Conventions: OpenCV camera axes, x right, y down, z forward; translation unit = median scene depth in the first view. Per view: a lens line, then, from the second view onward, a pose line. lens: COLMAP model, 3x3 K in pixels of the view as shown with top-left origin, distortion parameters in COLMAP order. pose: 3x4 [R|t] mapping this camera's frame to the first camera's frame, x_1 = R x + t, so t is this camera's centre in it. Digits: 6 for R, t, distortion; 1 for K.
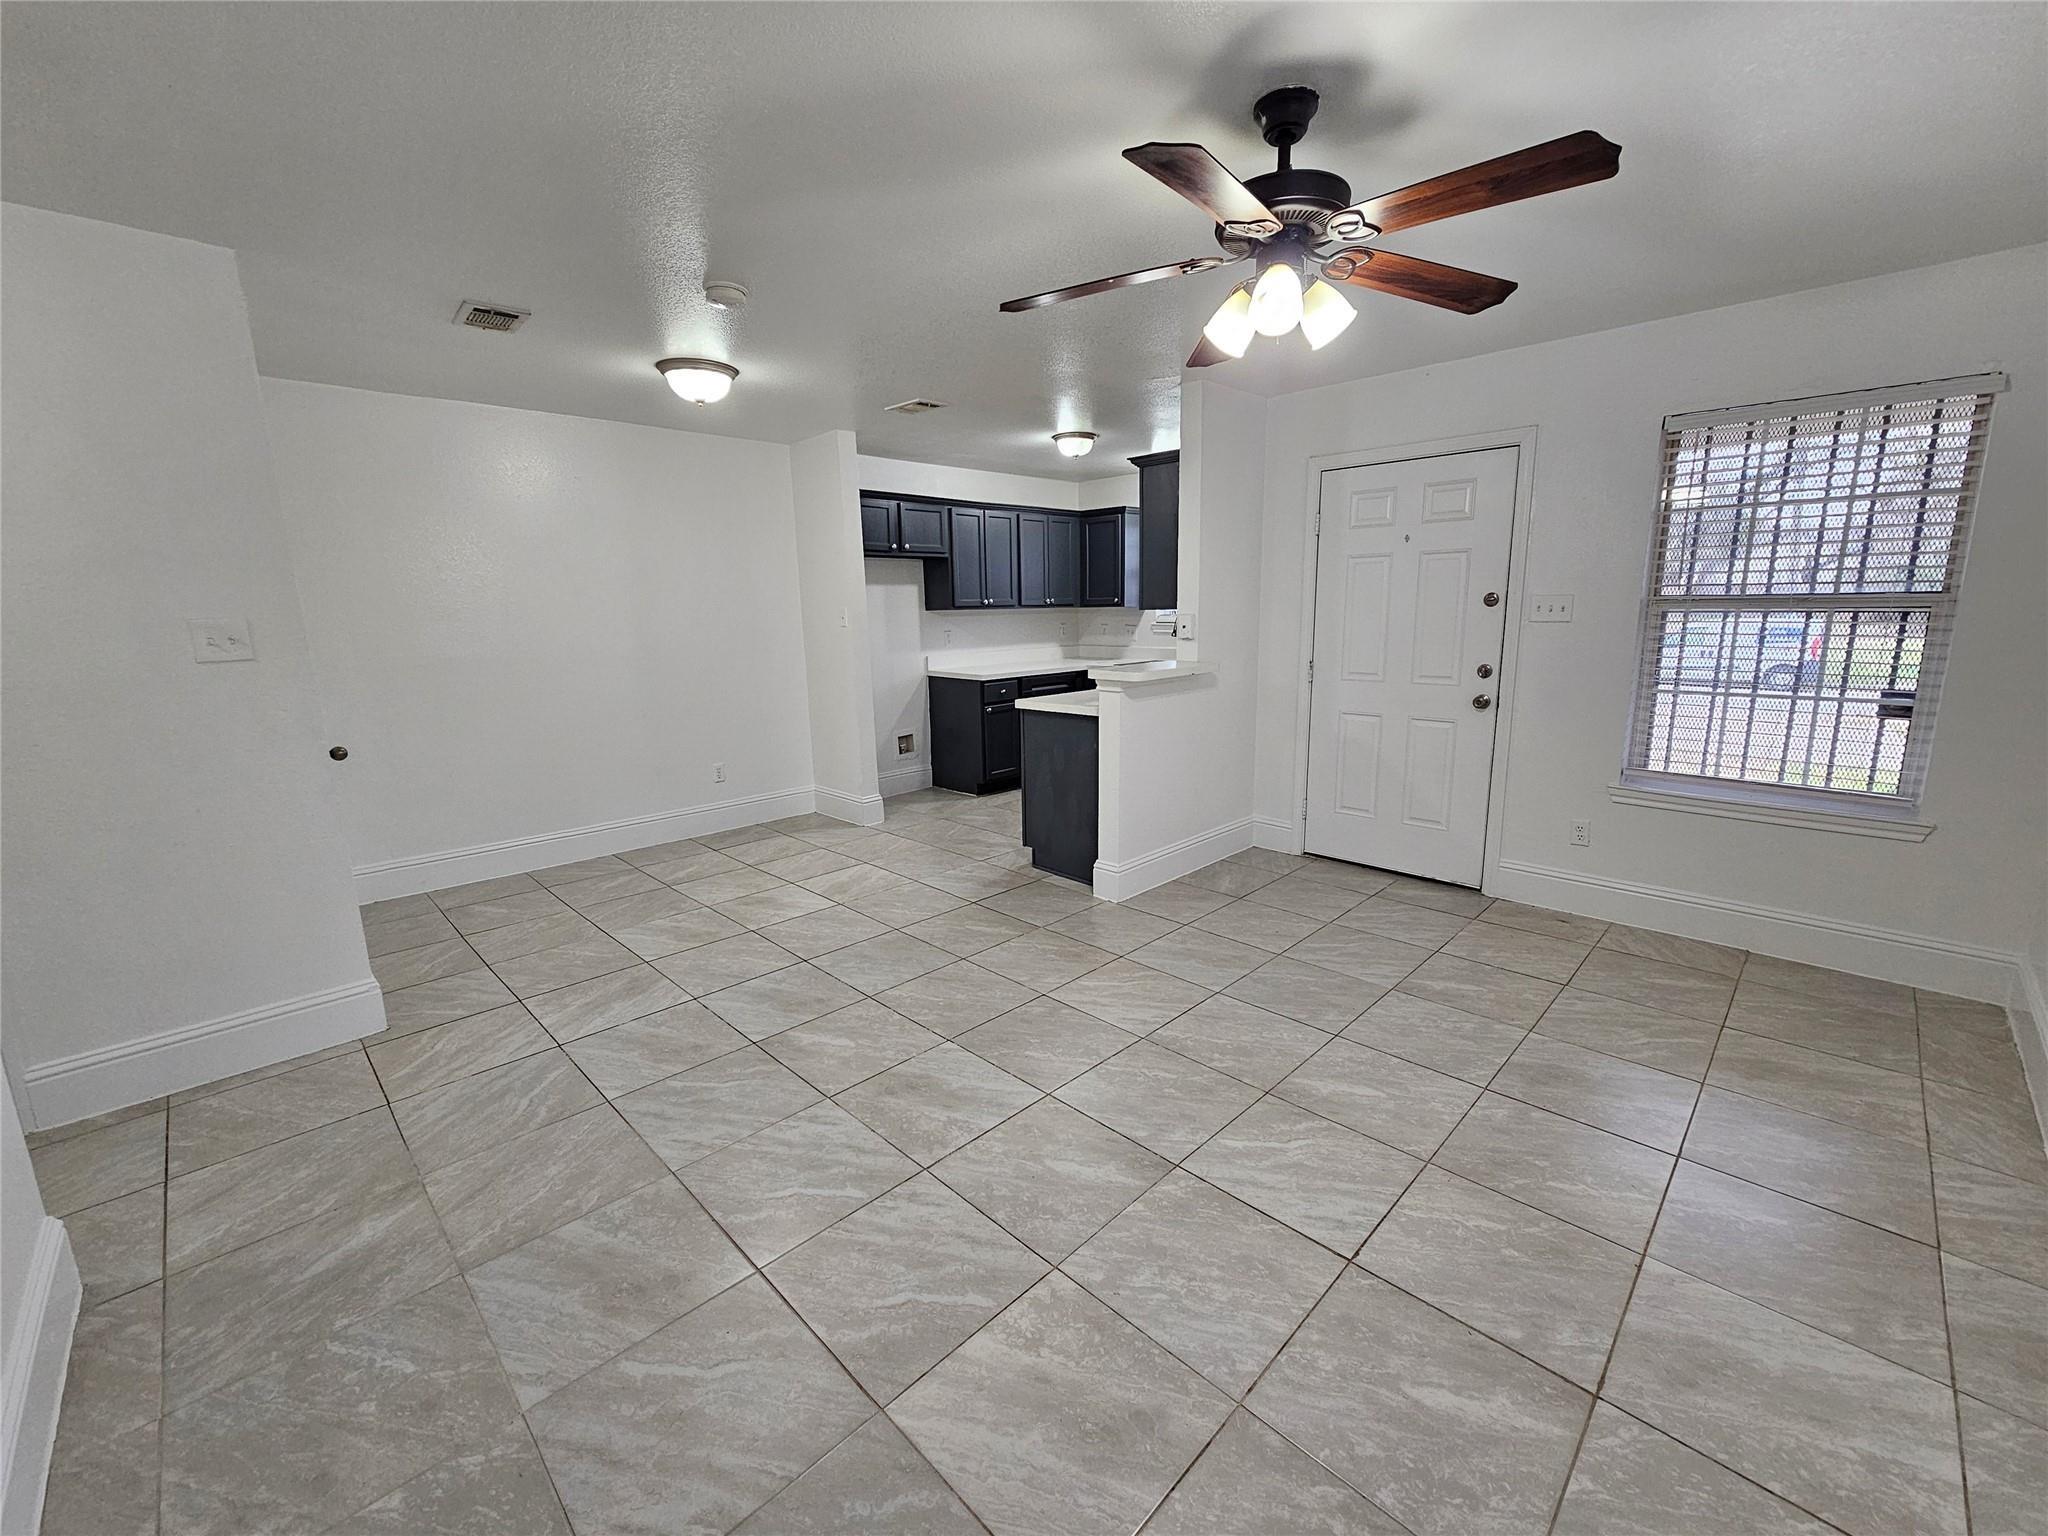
lens RADIAL K [[834.4, 0, 1034.0], [0, 834.4, 763.8], [0, 0, 1]] dist [-0.002000, 0.000685]
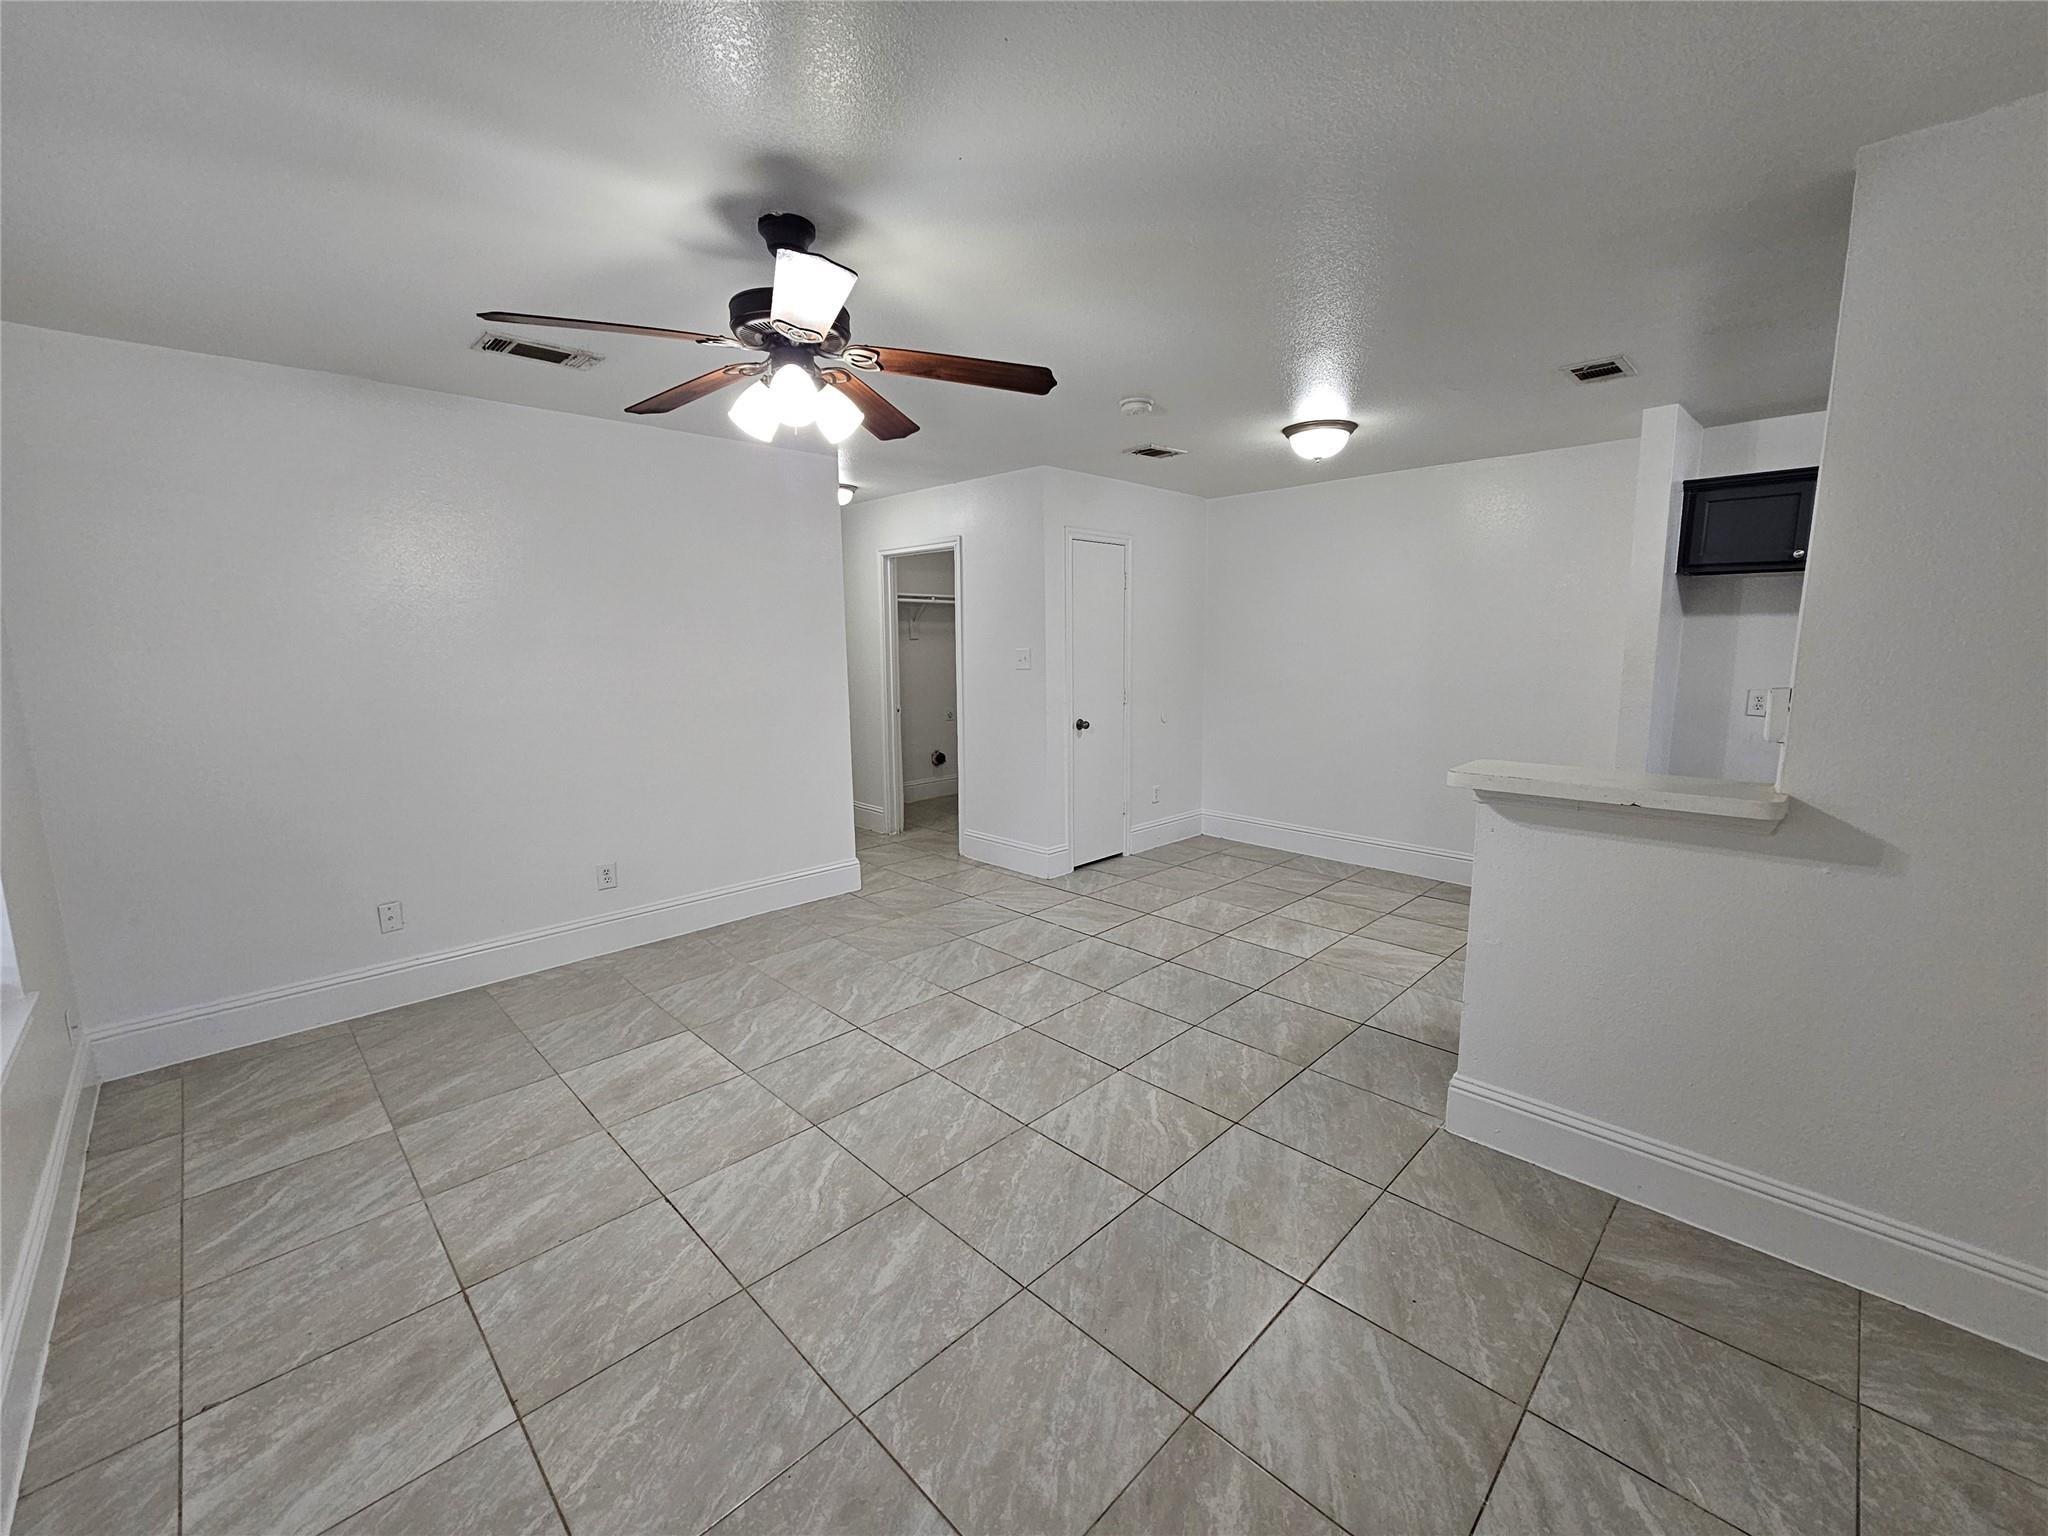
lens RADIAL K [[831.9, 0, 1034.6], [0, 831.9, 765.9], [0, 0, 1]] dist [0.000111, -0.000529]
pose [[0.000299, 0.167162, -0.985929, 0.751497], [-0.183679, 0.969164, 0.164264, -0.162687], [0.982986, 0.181045, 0.030994, 0.700939]]
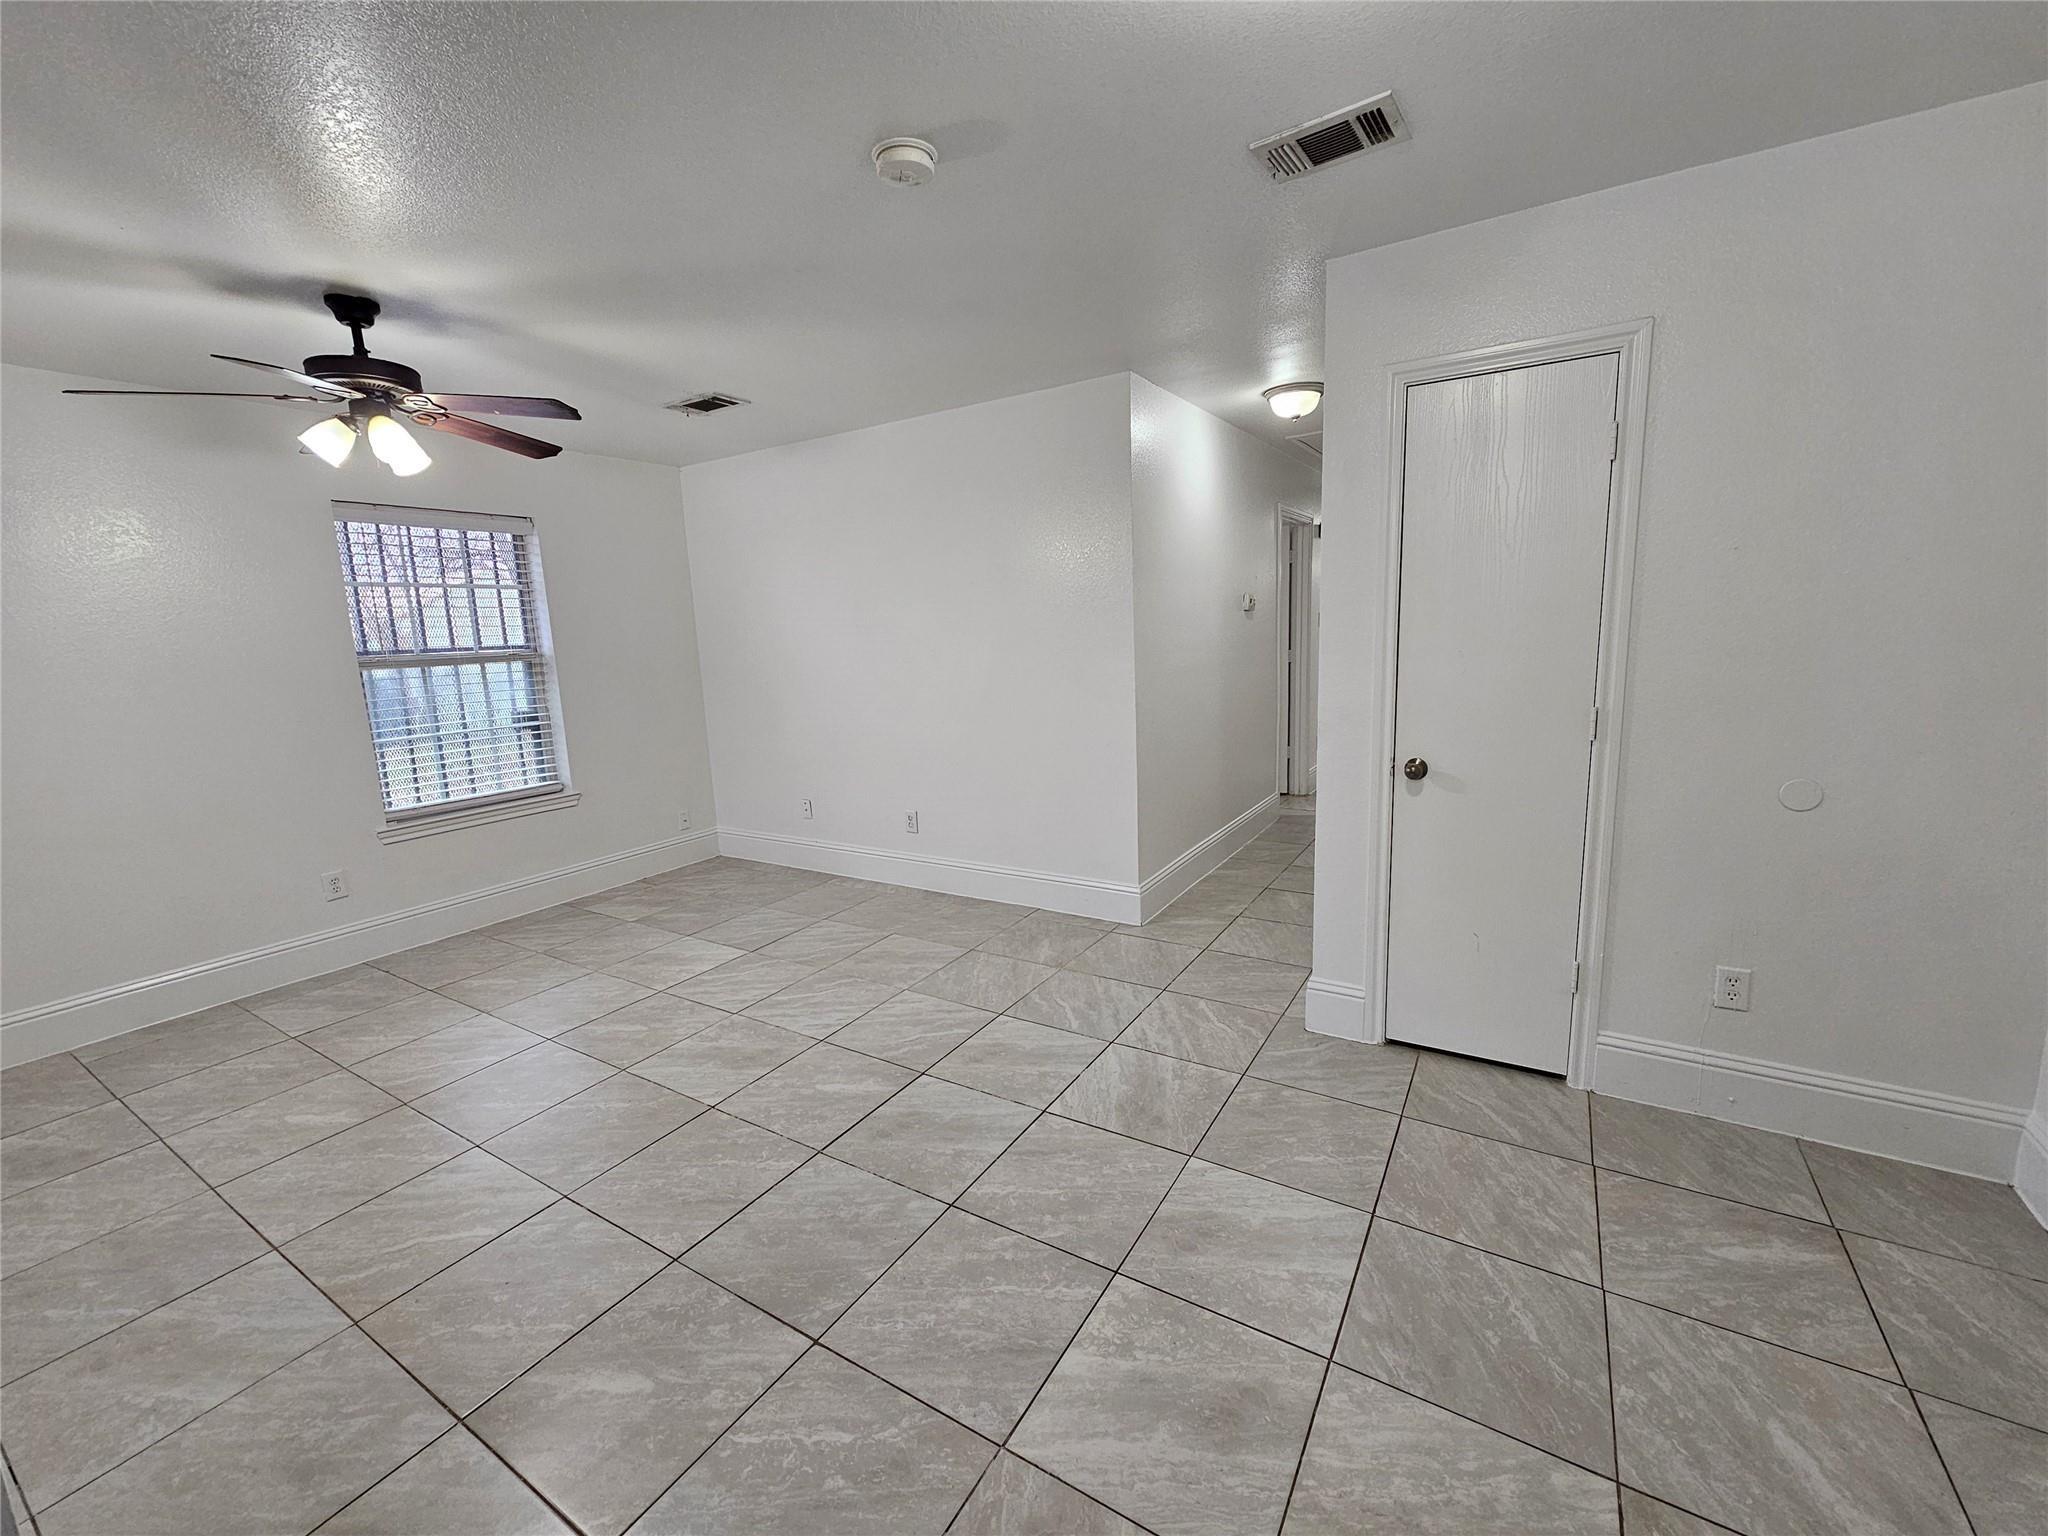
lens RADIAL K [[831.9, 0, 1034.6], [0, 831.9, 765.9], [0, 0, 1]] dist [0.000111, -0.000529]
pose [[-0.971819, 0.090018, -0.217864, -0.217676], [0.008215, 0.936587, 0.350338, -0.265145], [0.235585, 0.338675, -0.910933, 1.385290]]
